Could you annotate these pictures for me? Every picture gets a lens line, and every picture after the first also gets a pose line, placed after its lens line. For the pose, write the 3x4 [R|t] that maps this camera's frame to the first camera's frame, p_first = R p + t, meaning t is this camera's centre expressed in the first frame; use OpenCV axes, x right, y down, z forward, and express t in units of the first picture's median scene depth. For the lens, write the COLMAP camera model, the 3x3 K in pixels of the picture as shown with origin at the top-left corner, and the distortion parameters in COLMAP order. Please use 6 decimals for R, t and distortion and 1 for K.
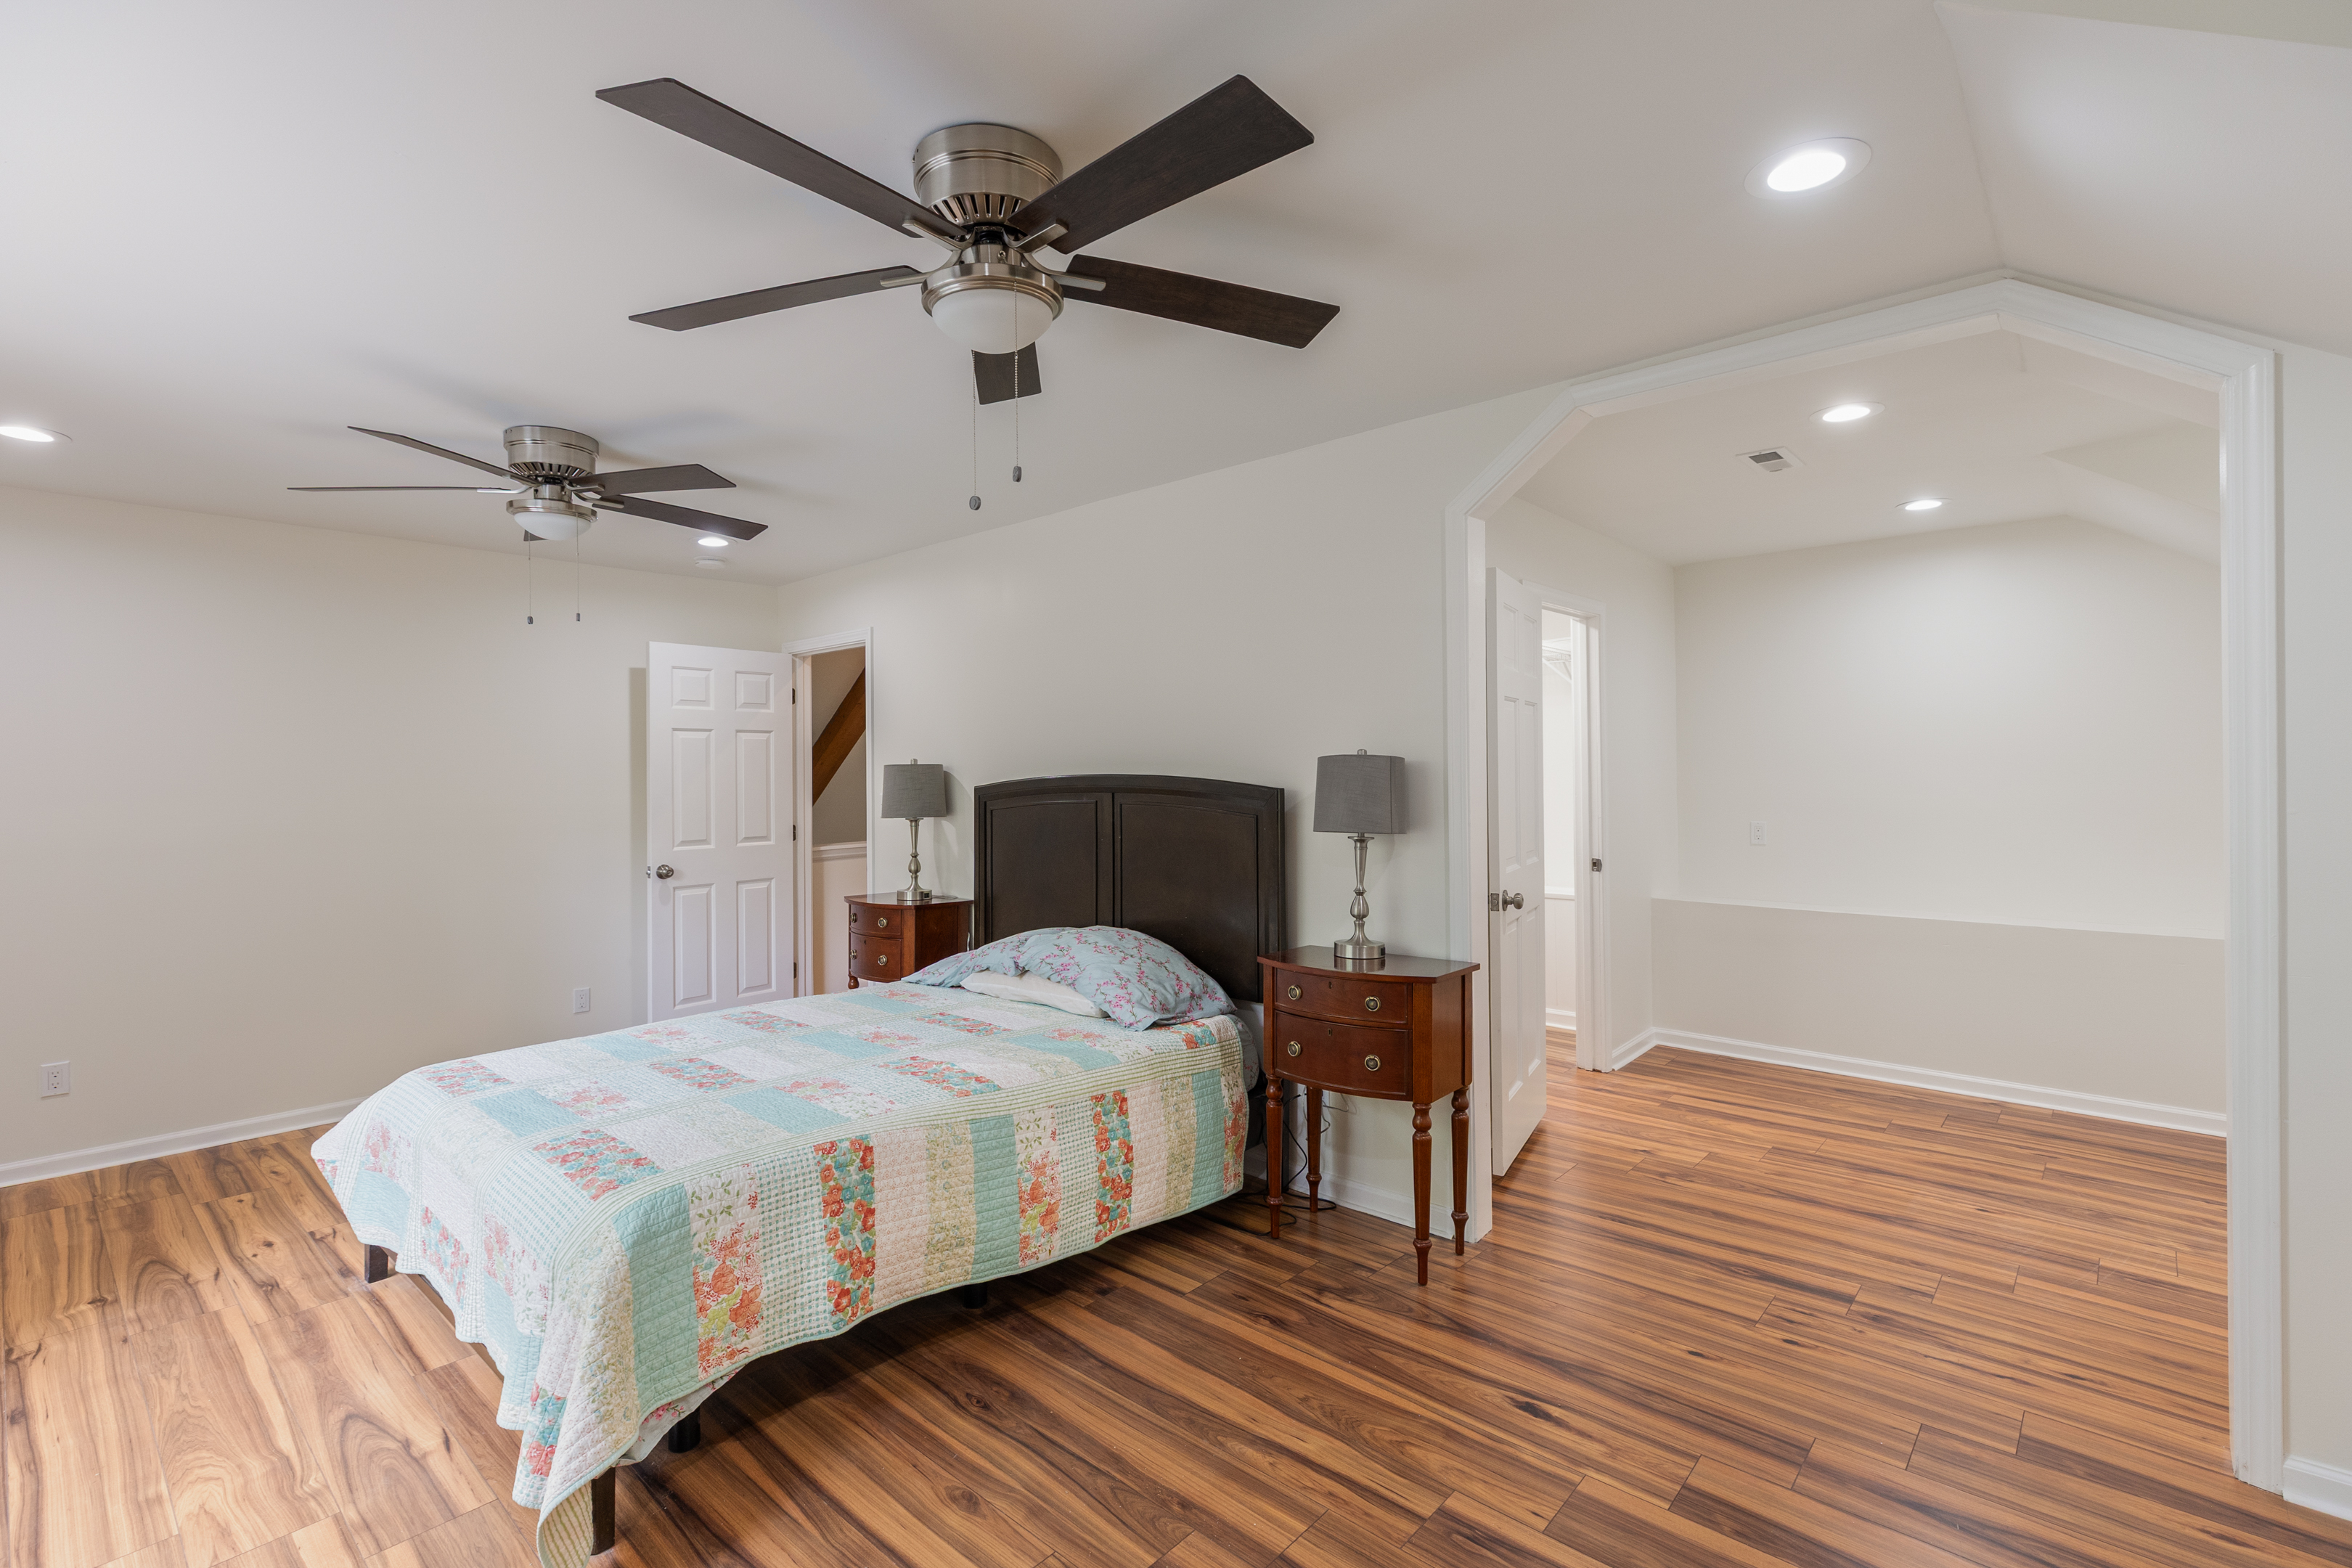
lens RADIAL K [[1062.7, 0, 1175.9], [0, 1062.7, 761.1], [0, 0, 1]] dist [0.008206, -0.000739]
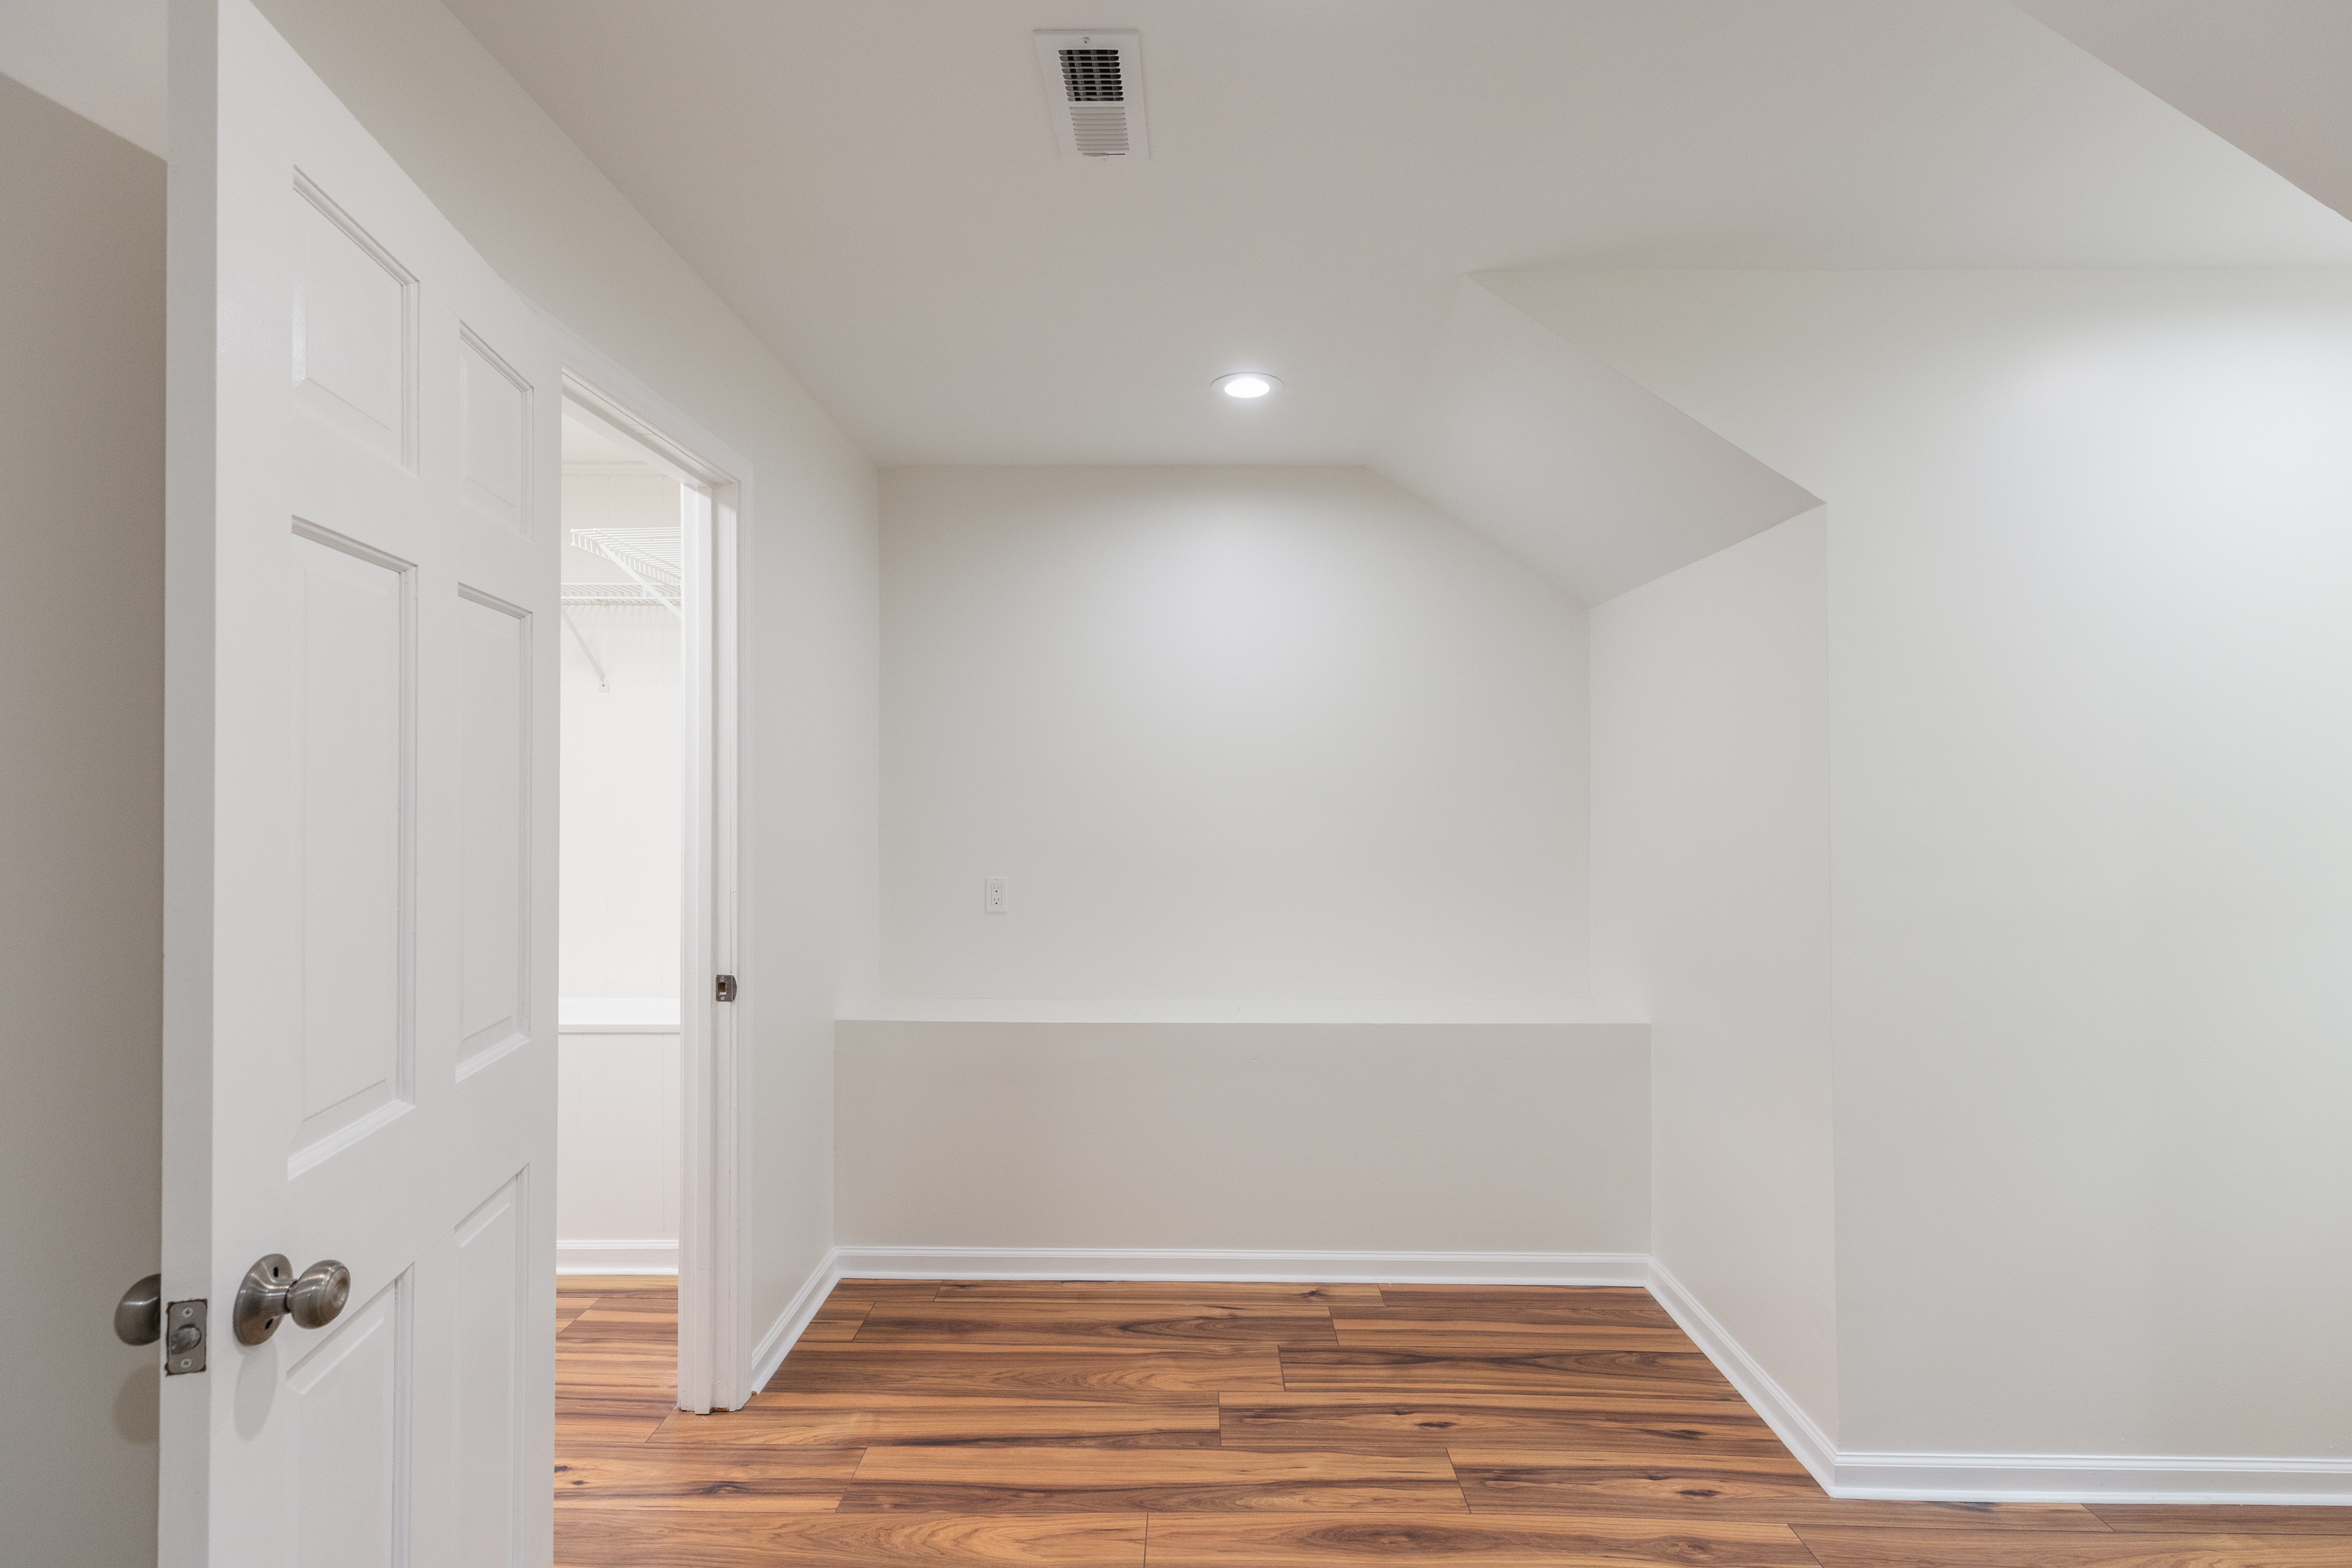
lens RADIAL K [[1070.7, 0, 1196.9], [0, 1070.7, 782.8], [0, 0, 1]] dist [0.006222, 0.000245]
pose [[0.742110, 0.013388, 0.670145, 0.235939], [-0.013206, 0.999898, -0.005352, 0.002685], [-0.670148, -0.004878, 0.742211, 0.513554]]
